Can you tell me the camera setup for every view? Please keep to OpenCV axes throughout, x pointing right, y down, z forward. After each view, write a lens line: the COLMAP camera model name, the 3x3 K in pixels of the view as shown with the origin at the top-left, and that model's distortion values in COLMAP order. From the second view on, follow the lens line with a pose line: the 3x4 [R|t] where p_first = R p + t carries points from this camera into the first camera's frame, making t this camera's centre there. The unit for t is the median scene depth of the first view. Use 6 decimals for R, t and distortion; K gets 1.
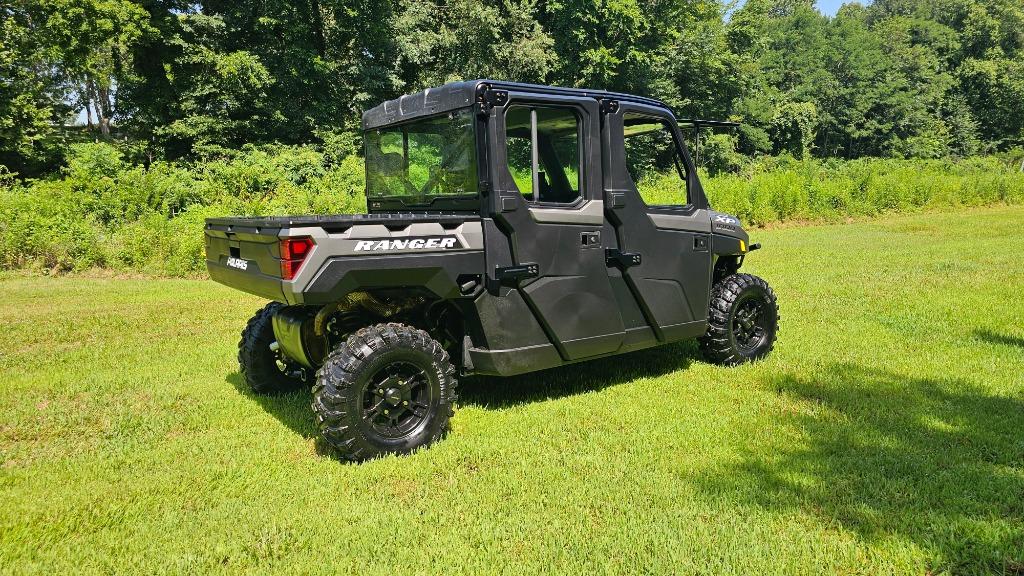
lens RADIAL K [[686.1, 0, 494.5], [0, 686.1, 288.0], [0, 0, 1]] dist [0.066472, -0.057542]
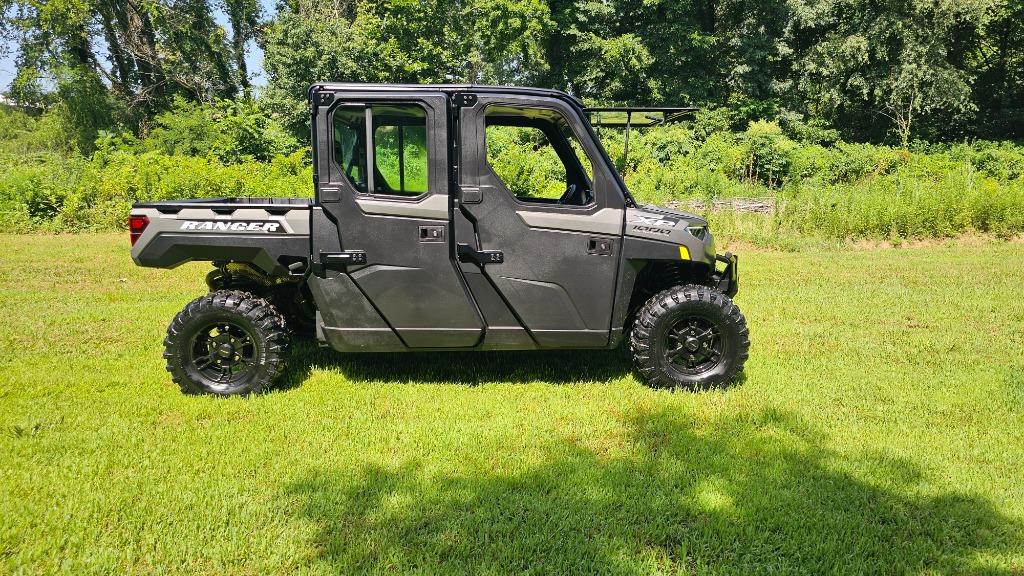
lens RADIAL K [[684.7, 0, 512.0], [0, 684.7, 288.0], [0, 0, 1]] dist [0.060027, -0.057162]
pose [[0.836205, 0.108965, -0.537482, 0.640657], [-0.089882, 0.994040, 0.061687, -0.050794], [0.541001, -0.003273, 0.841016, 0.169433]]
